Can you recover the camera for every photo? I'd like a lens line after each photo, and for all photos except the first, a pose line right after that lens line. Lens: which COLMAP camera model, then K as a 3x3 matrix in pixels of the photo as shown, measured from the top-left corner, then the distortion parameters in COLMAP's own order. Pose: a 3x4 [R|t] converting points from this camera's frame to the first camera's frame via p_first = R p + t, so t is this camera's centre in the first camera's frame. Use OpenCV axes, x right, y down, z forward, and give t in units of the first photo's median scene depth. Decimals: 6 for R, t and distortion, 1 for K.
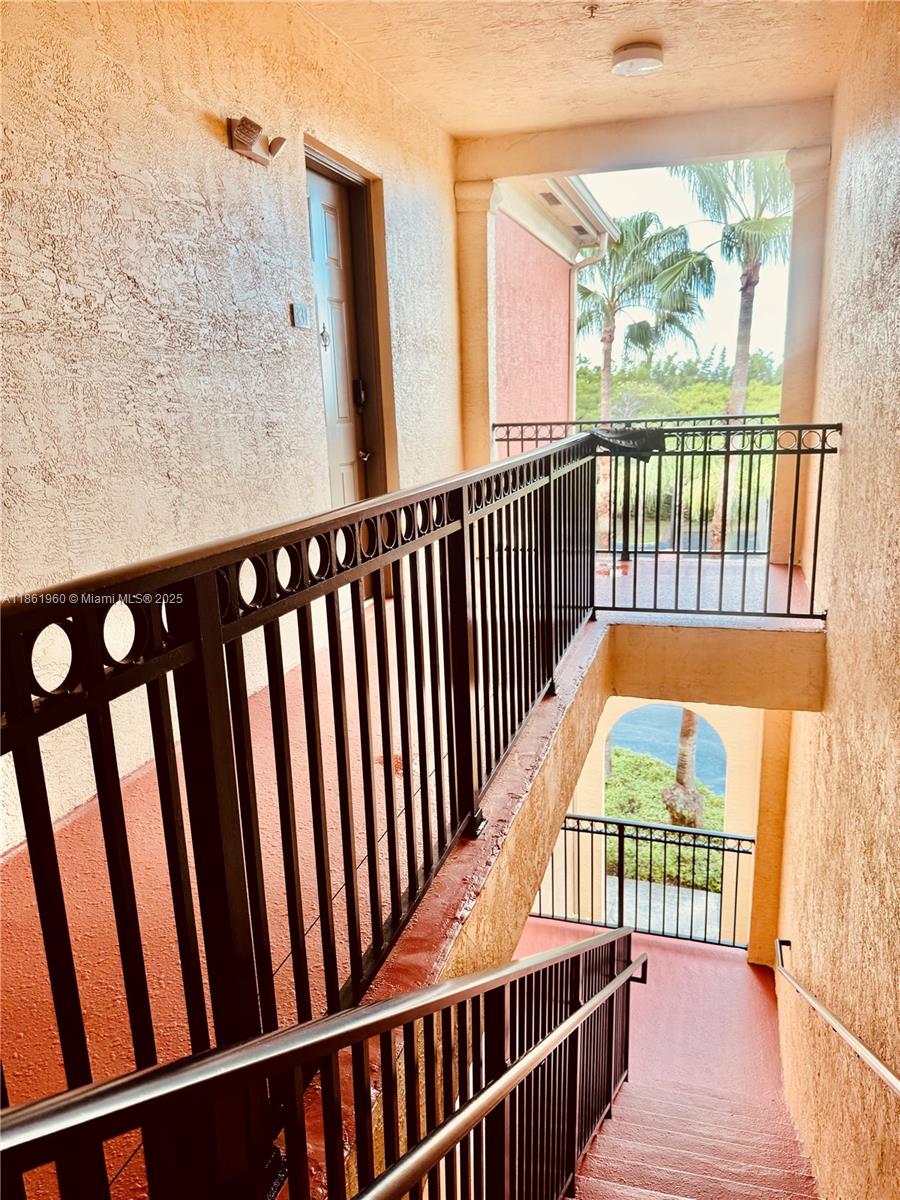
lens RADIAL K [[836.8, 0, 445.8], [0, 836.8, 599.6], [0, 0, 1]] dist [0.005527, 0.000885]
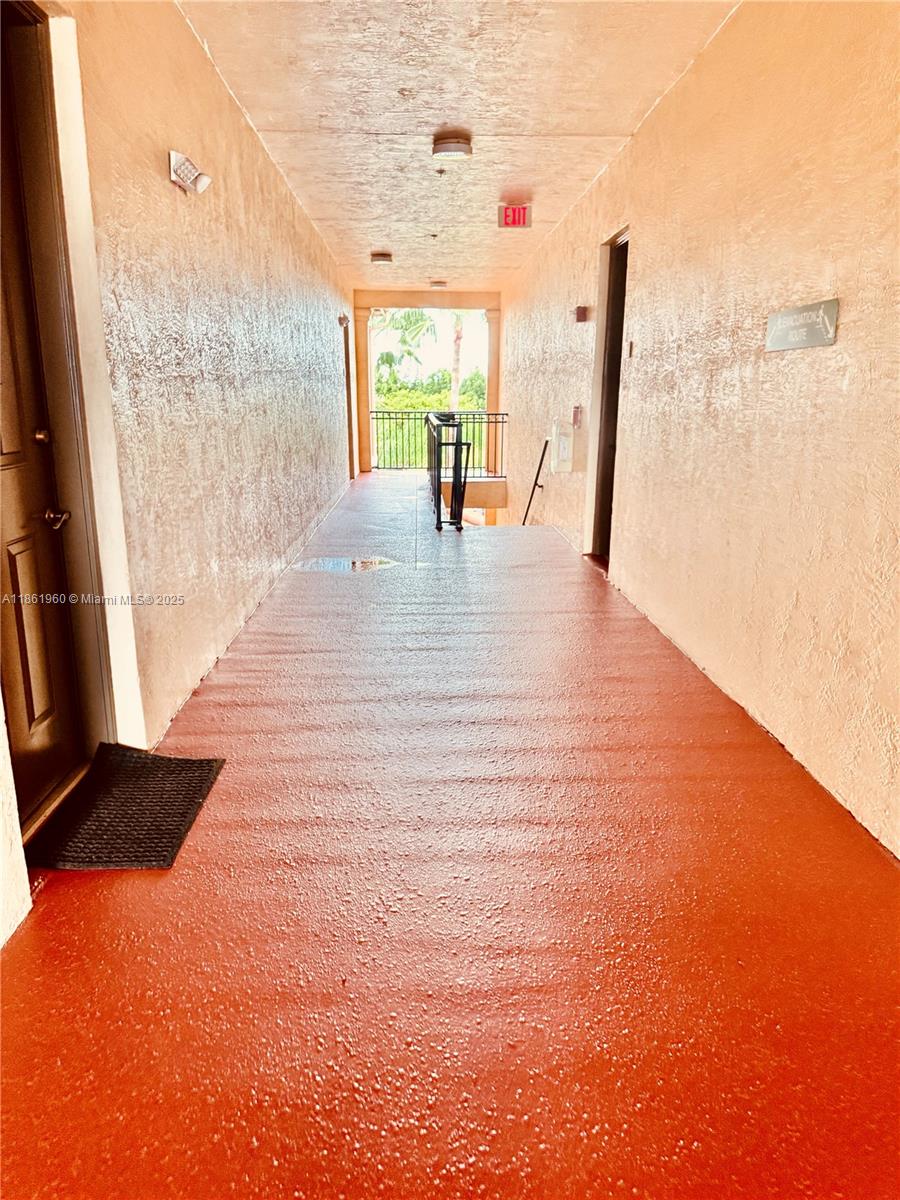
lens RADIAL K [[836.8, 0, 450.6], [0, 836.8, 602.1], [0, 0, 1]] dist [0.005527, 0.000885]
pose [[0.935992, -0.045186, 0.349108, -0.237104], [0.044597, 0.998958, 0.009729, 0.126263], [-0.349184, 0.006463, 0.937032, -0.514728]]
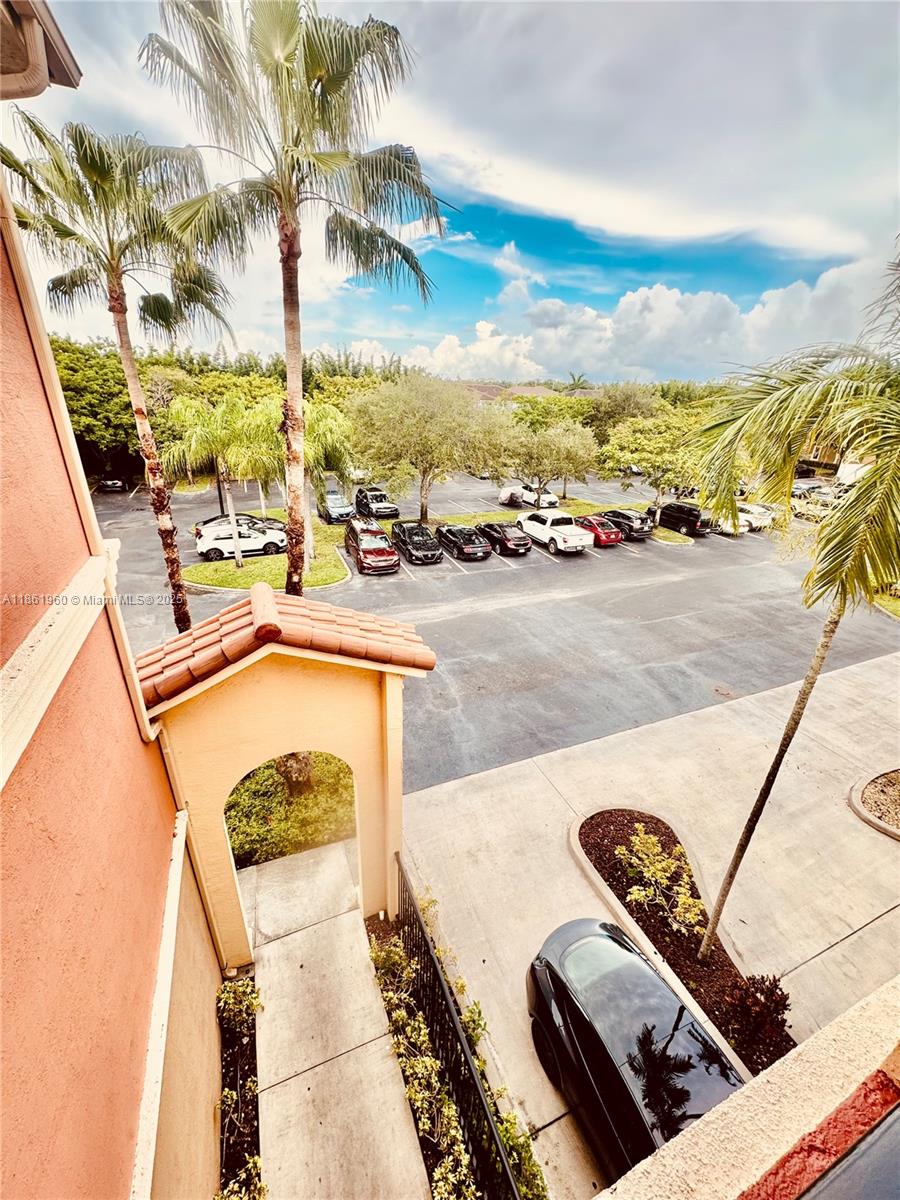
lens RADIAL K [[475.7, 0, 449.0], [0, 475.7, 600.4], [0, 0, 1]] dist [-0.000208, 0.000004]
pose [[0.753938, -0.207899, 0.623182, 0.081790], [0.087186, 0.971879, 0.218747, -0.094512], [-0.651135, -0.110588, 0.750862, 0.369884]]
